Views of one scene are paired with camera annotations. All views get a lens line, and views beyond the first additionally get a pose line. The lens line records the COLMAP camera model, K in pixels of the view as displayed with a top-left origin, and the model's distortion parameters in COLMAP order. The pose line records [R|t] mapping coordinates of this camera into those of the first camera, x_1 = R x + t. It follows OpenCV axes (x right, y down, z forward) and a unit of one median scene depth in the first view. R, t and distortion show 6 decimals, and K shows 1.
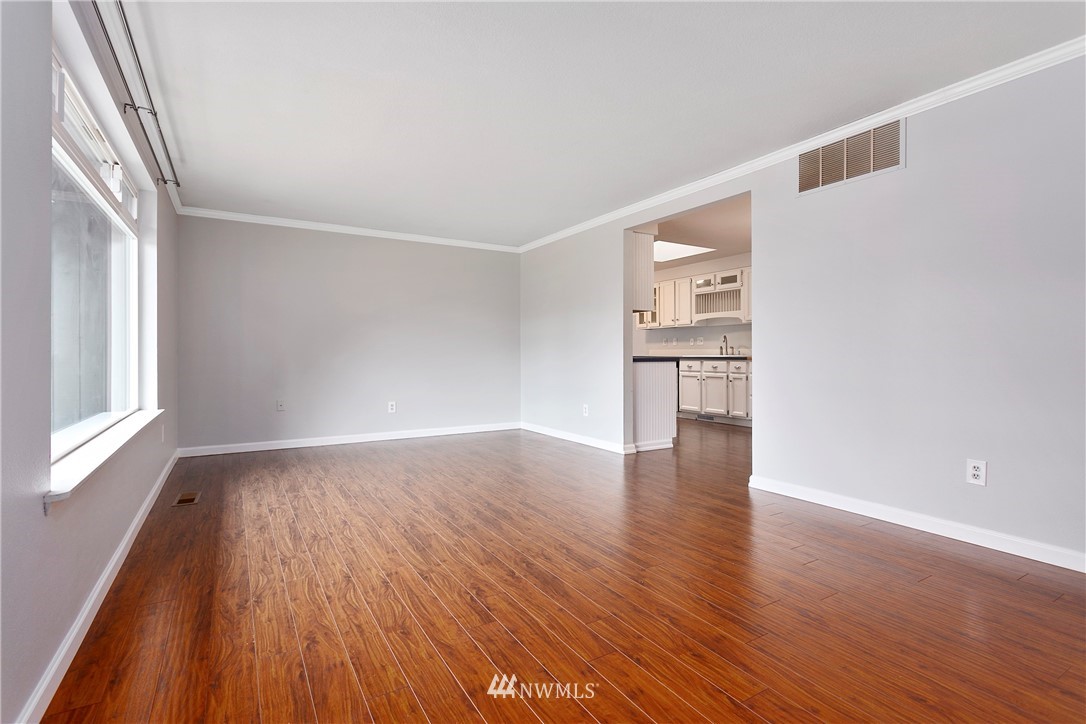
lens RADIAL K [[516.2, 0, 541.2], [0, 516.2, 354.3], [0, 0, 1]] dist [0.001282, 0.000430]
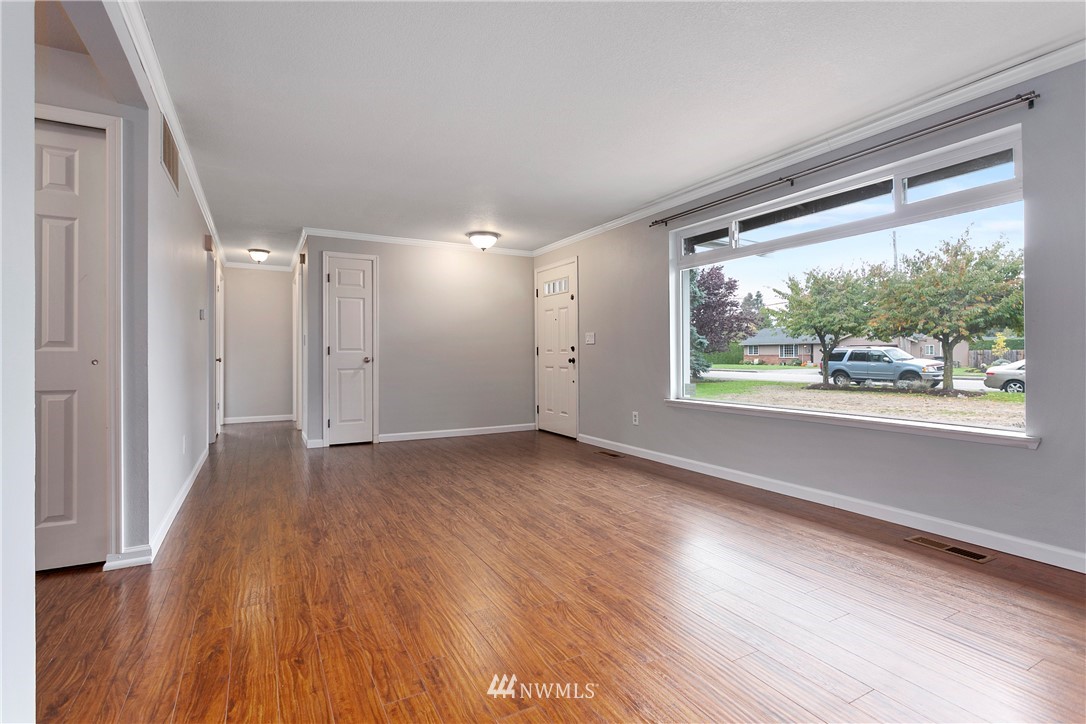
lens RADIAL K [[516.2, 0, 541.2], [0, 516.2, 354.3], [0, 0, 1]] dist [0.001282, 0.000430]
pose [[-0.999331, 0.004481, 0.036295, -0.152217], [0.004471, 0.999990, -0.000372, -0.006814], [-0.036296, -0.000209, -0.999341, 2.198264]]
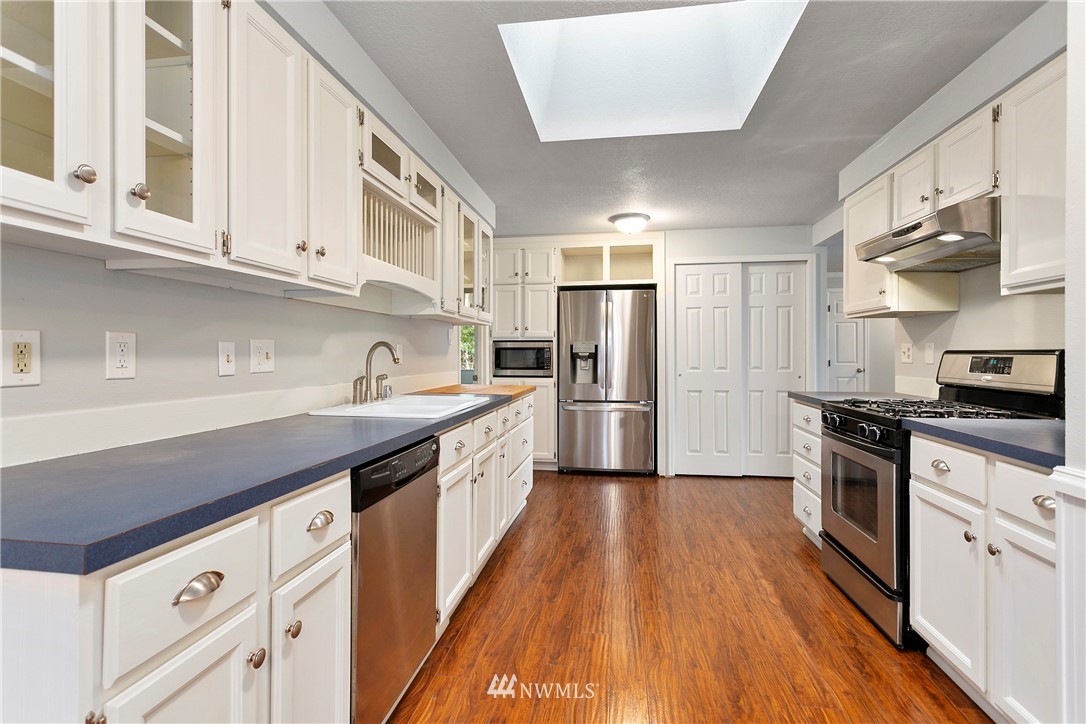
lens RADIAL K [[516.2, 0, 541.2], [0, 516.2, 354.3], [0, 0, 1]] dist [0.001282, 0.000430]
pose [[-0.767483, 0.000741, 0.641069, 0.177588], [0.001751, 0.999998, 0.000941, -0.076775], [-0.641067, 0.001845, -0.767482, 3.235546]]
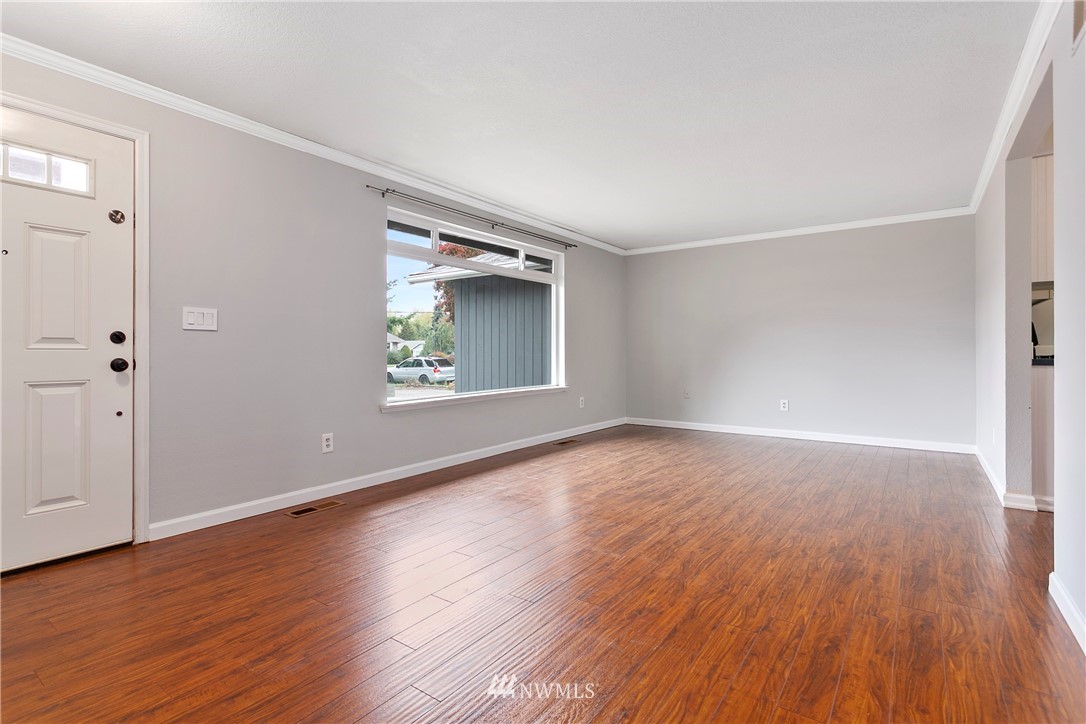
lens RADIAL K [[516.2, 0, 541.2], [0, 516.2, 354.3], [0, 0, 1]] dist [0.001282, 0.000430]
pose [[0.391032, 0.003294, -0.920371, 0.943853], [0.001431, 0.999990, 0.004186, -0.002662], [0.920376, -0.002954, 0.391024, 0.372285]]
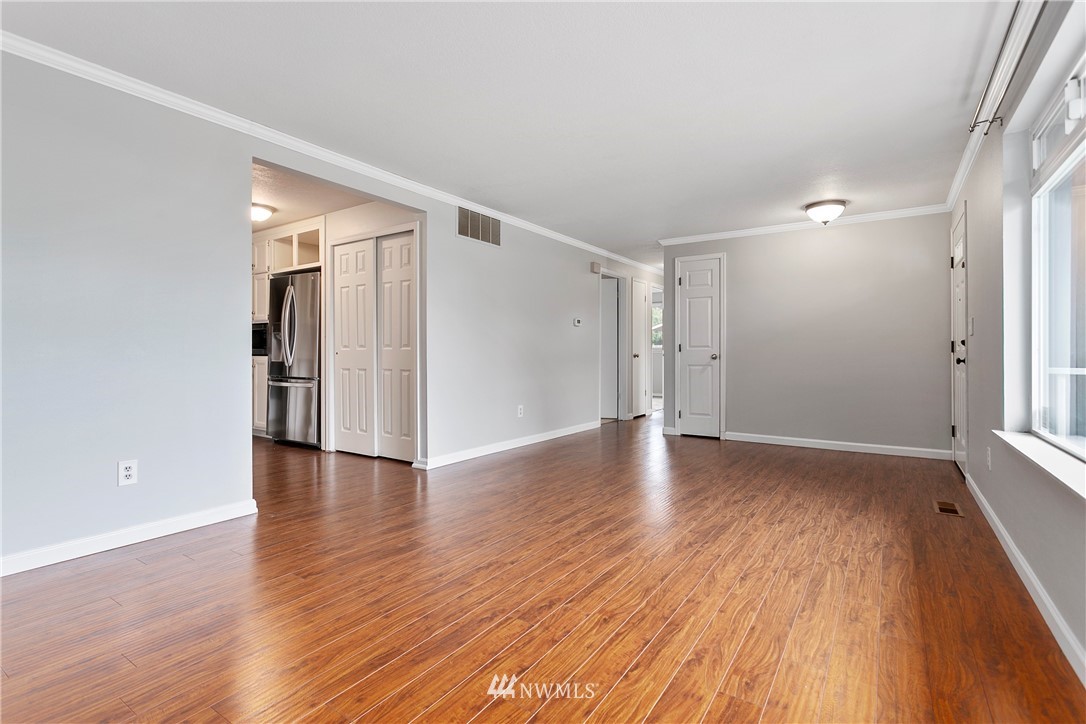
lens RADIAL K [[516.2, 0, 541.2], [0, 516.2, 354.3], [0, 0, 1]] dist [0.001282, 0.000430]
pose [[-0.422521, -0.000551, 0.906353, -0.997157], [0.000735, 0.999999, 0.000951, -0.001071], [-0.906353, 0.001068, -0.422520, 1.686480]]
